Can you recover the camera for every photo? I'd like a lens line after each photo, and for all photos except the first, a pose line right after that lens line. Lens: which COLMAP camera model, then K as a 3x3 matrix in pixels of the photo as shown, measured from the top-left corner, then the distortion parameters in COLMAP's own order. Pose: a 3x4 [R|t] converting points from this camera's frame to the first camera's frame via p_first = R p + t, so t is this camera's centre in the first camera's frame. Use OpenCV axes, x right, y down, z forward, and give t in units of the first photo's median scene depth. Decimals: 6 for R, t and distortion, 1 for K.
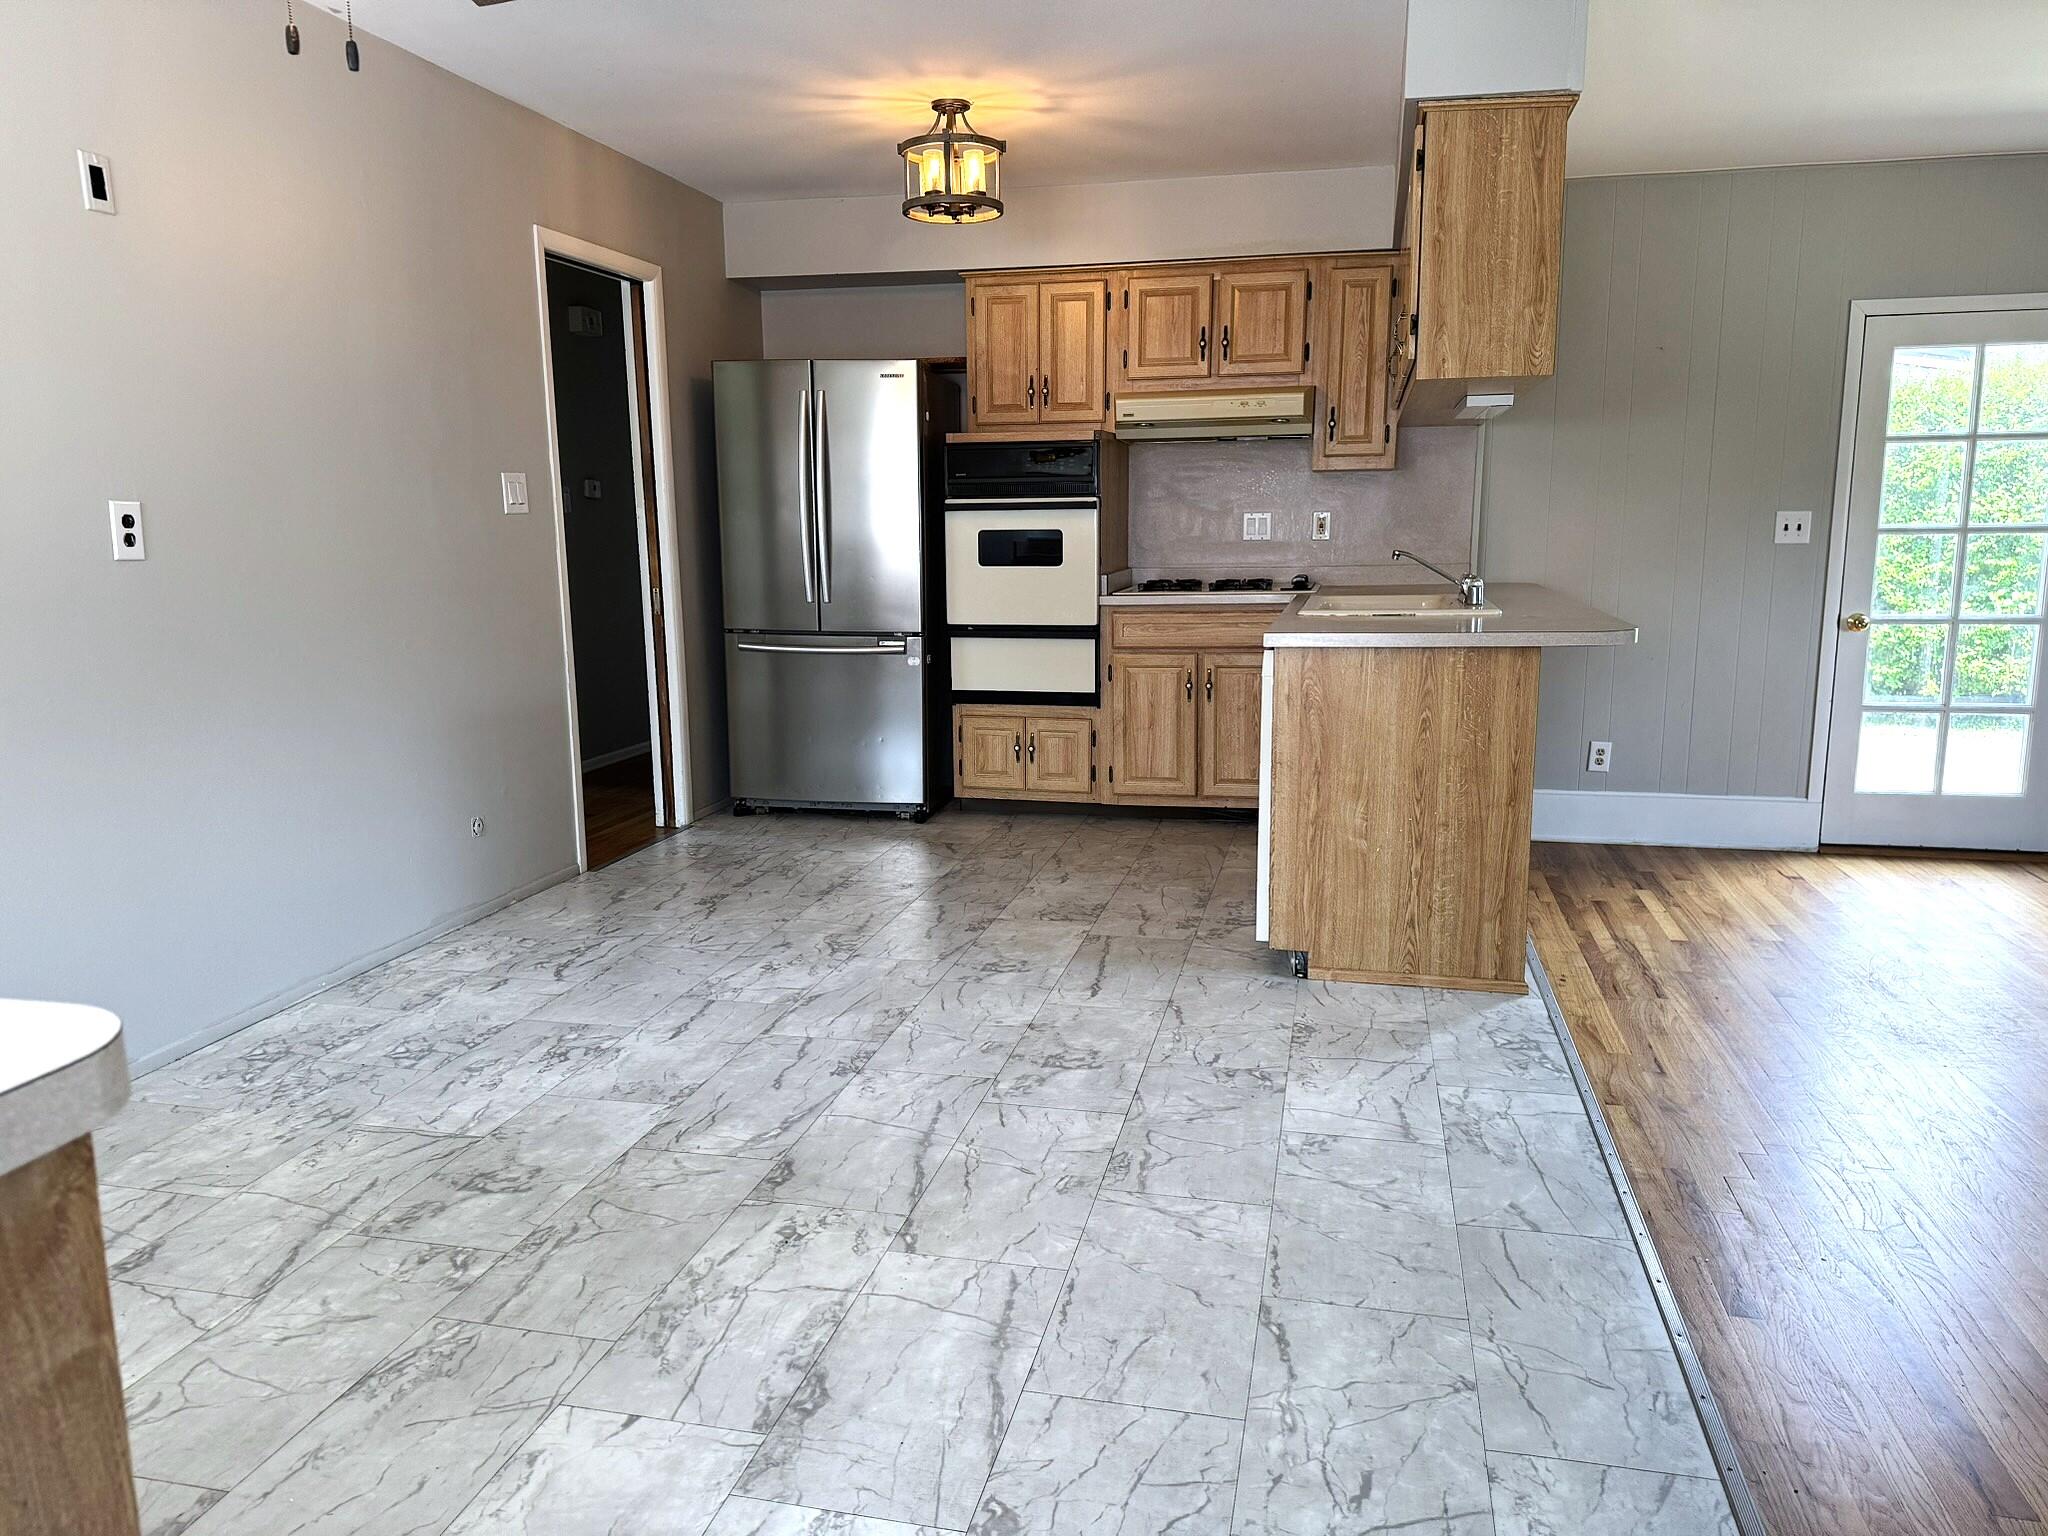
lens RADIAL K [[1426.1, 0, 1014.2], [0, 1426.1, 778.6], [0, 0, 1]] dist [0.164153, -0.292232]
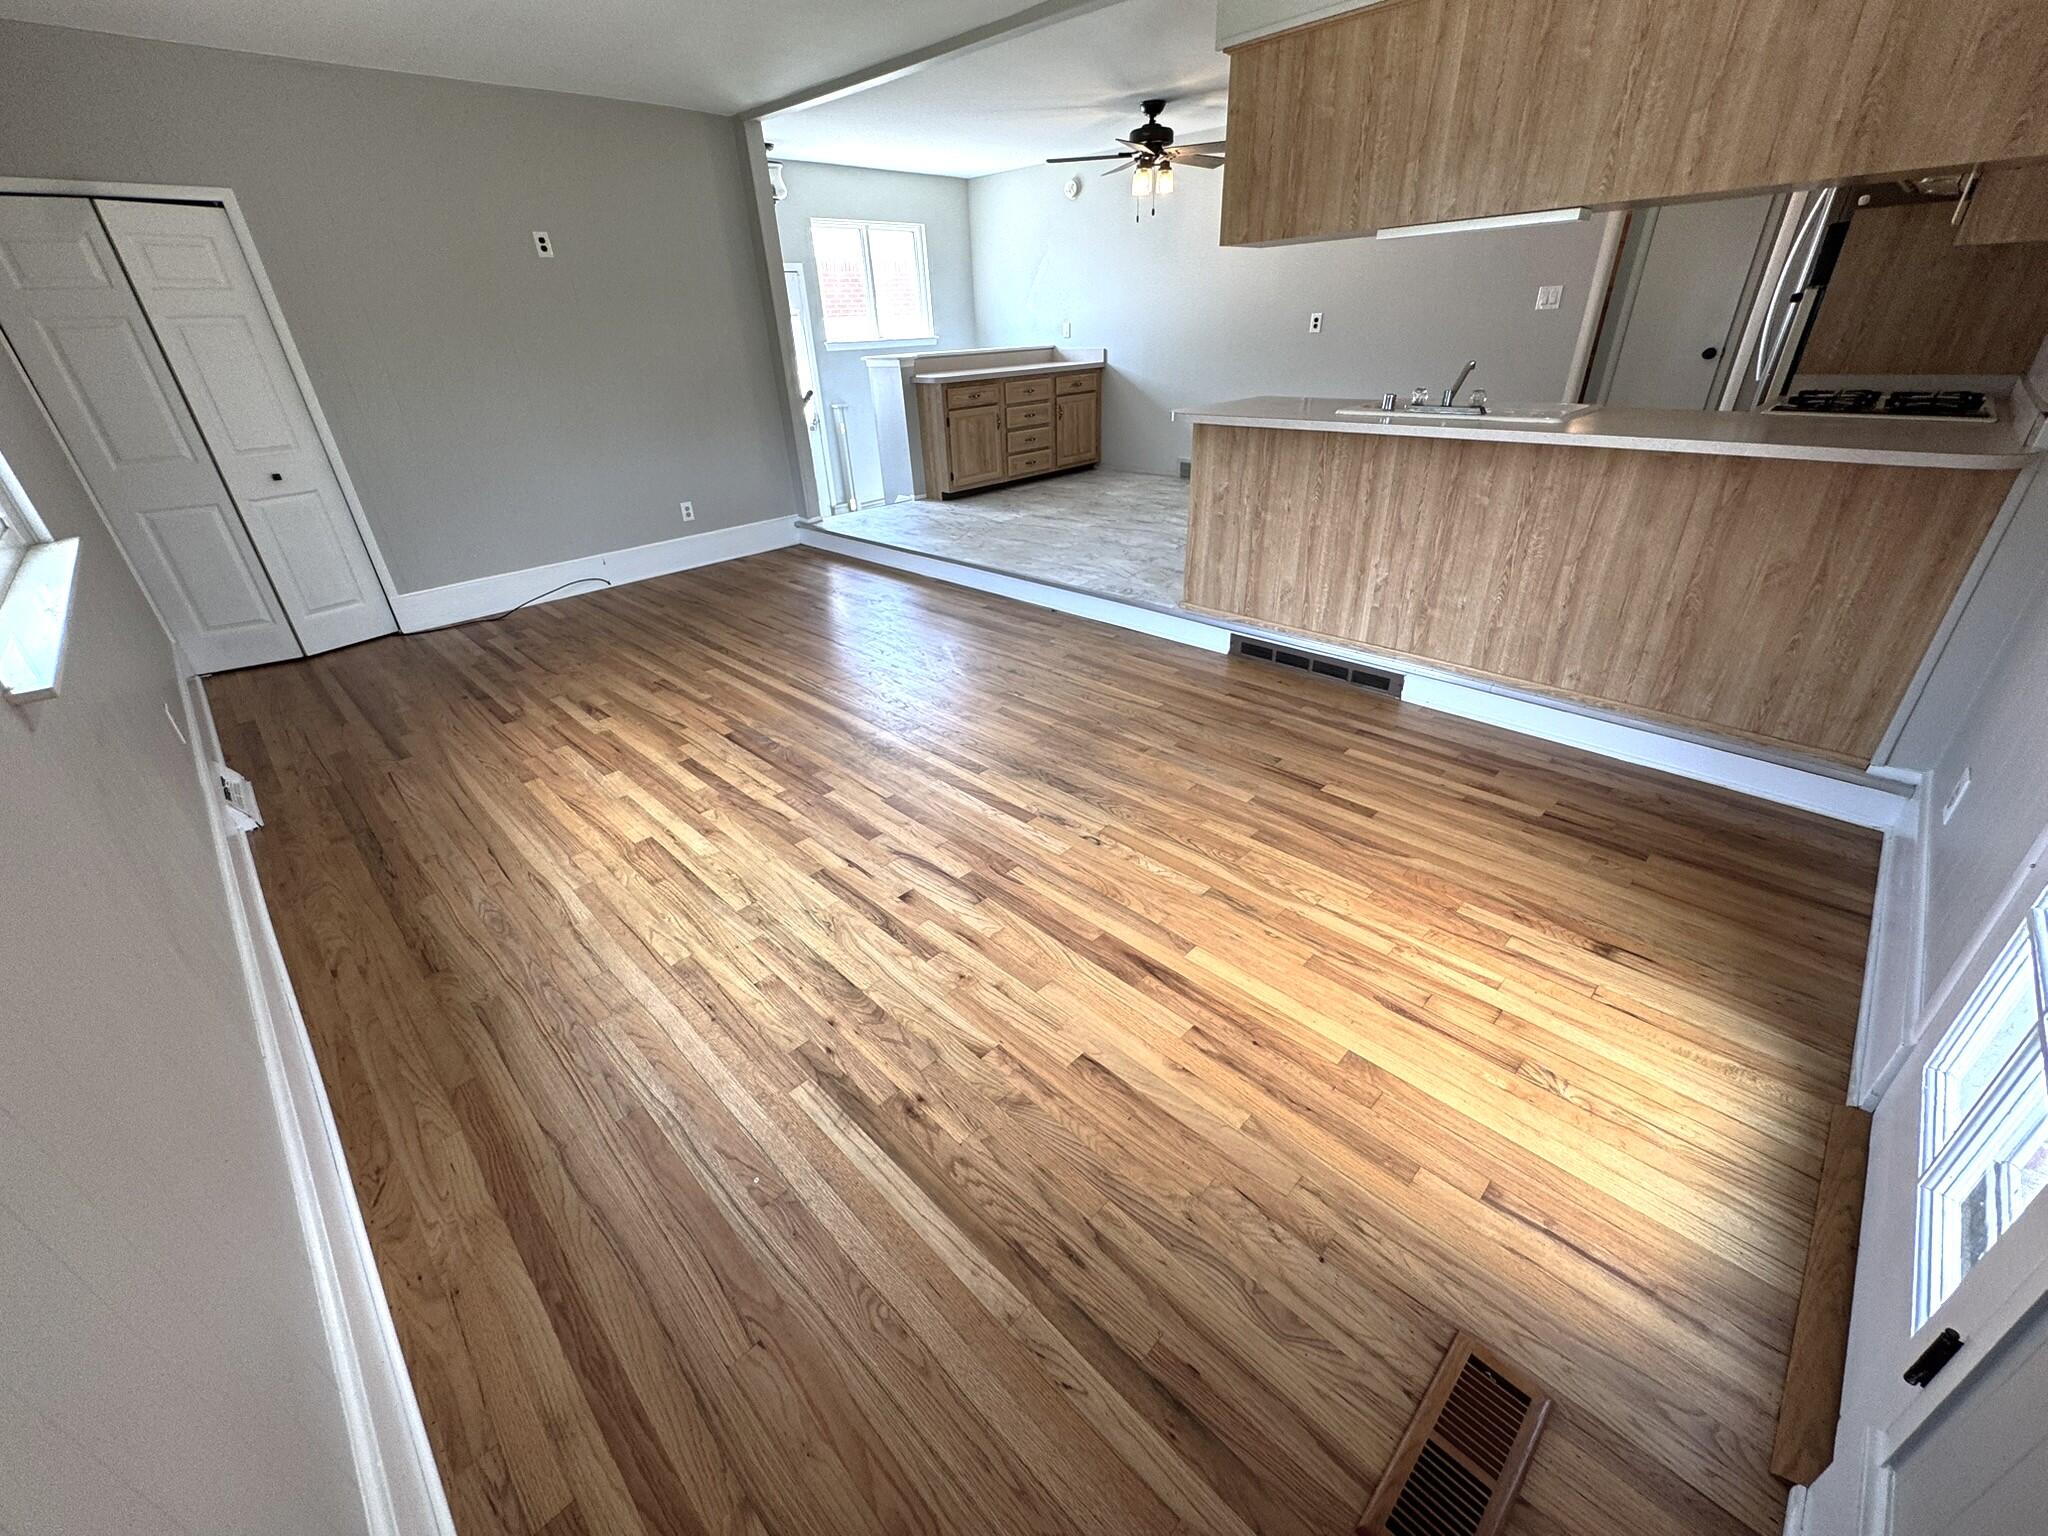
lens RADIAL K [[816.9, 0, 1020.8], [0, 816.9, 761.3], [0, 0, 1]] dist [-0.001245, -0.000047]
pose [[-0.525892, 0.429601, -0.734085, 1.332029], [-0.109878, 0.821524, 0.559487, -0.268532], [0.843425, 0.374889, -0.384829, 1.285889]]
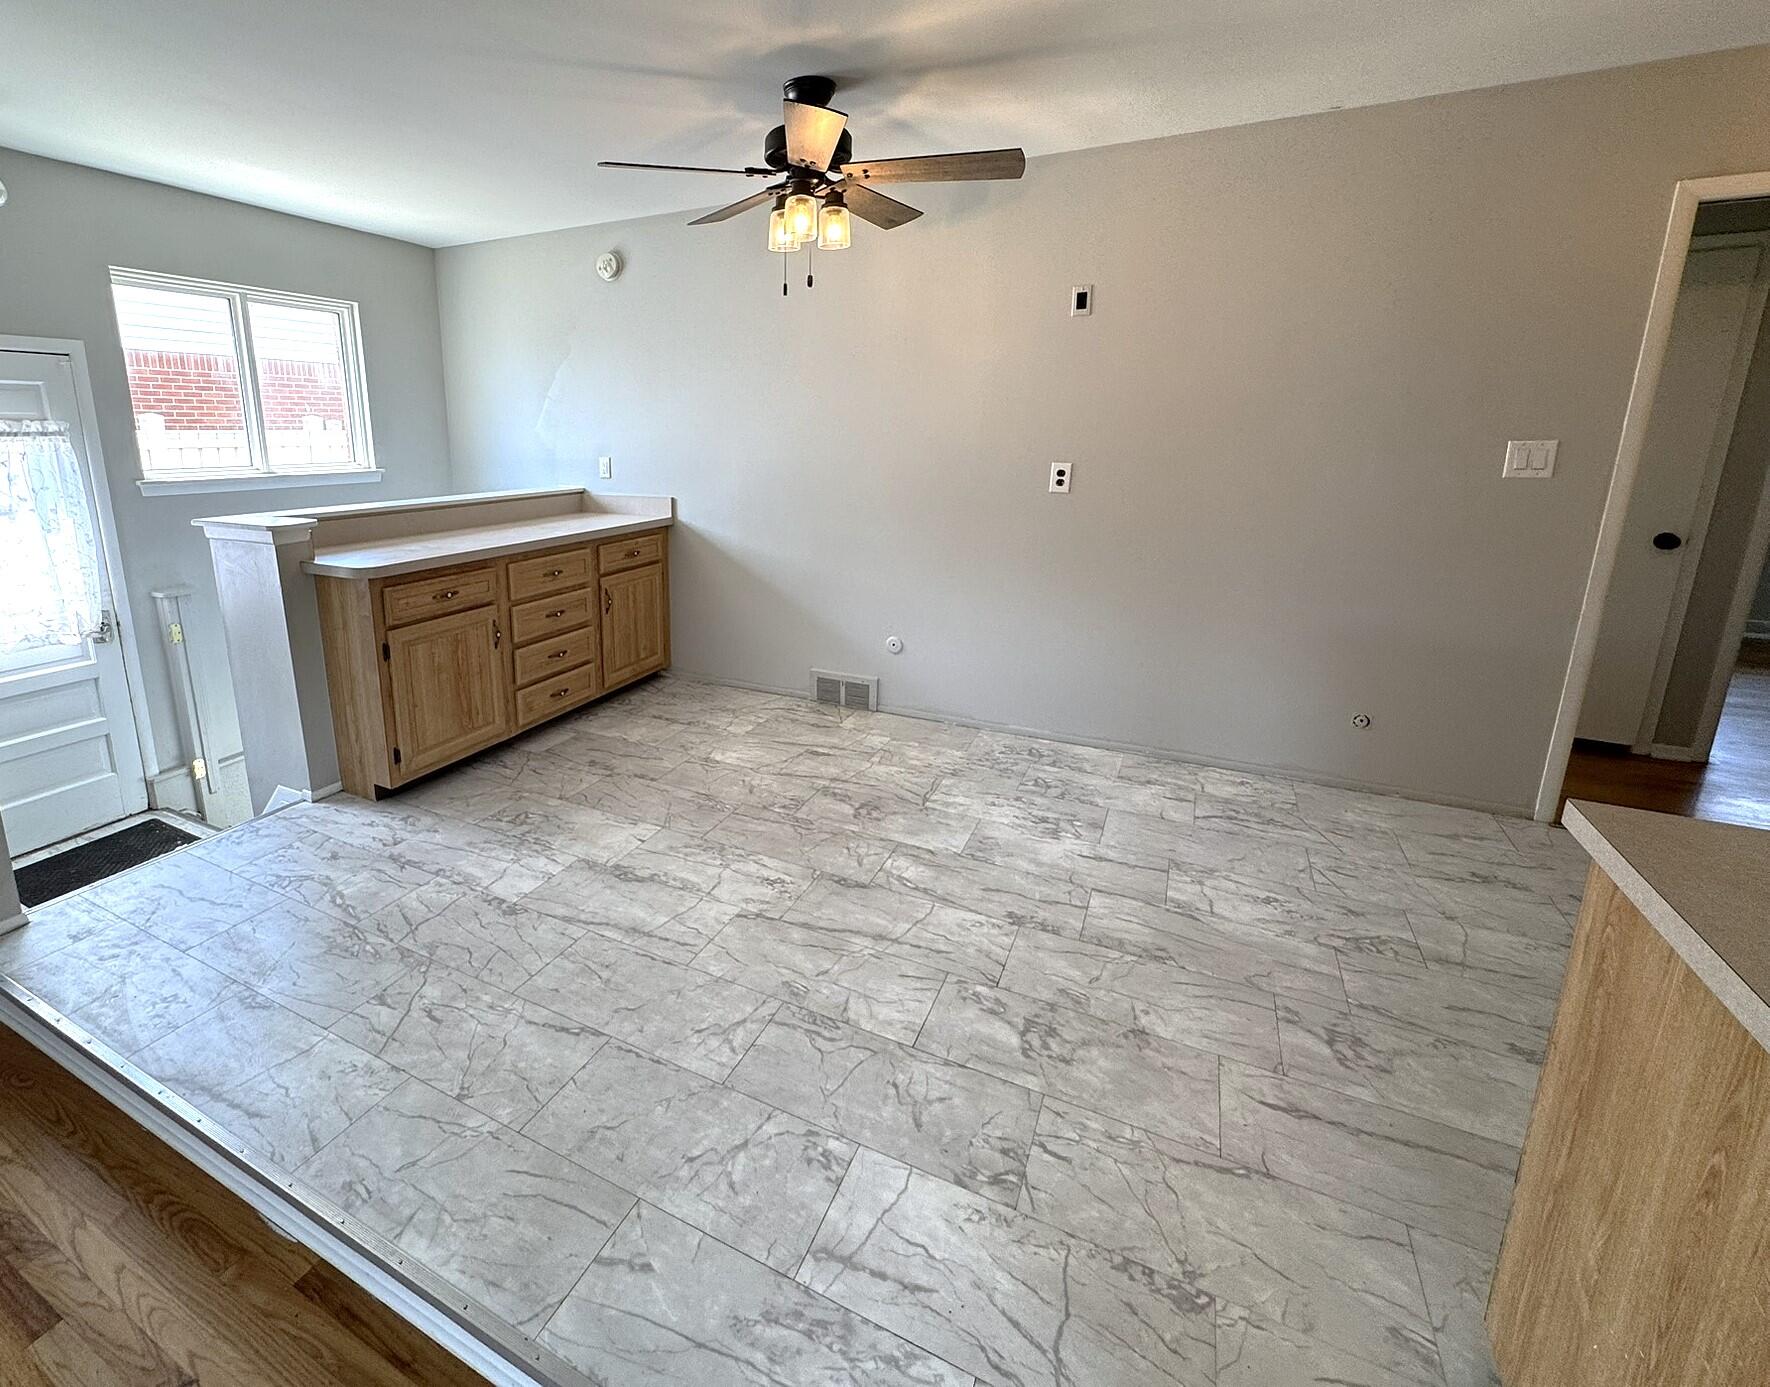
lens RADIAL K [[823.2, 0, 745.2], [0, 823.2, 613.7], [0, 0, 1]] dist [-0.000853, -0.000054]
pose [[-0.270355, 0.220169, -0.937248, 0.505956], [-0.164951, 0.948513, 0.270397, -0.190606], [0.948525, 0.227703, -0.220118, 0.737411]]
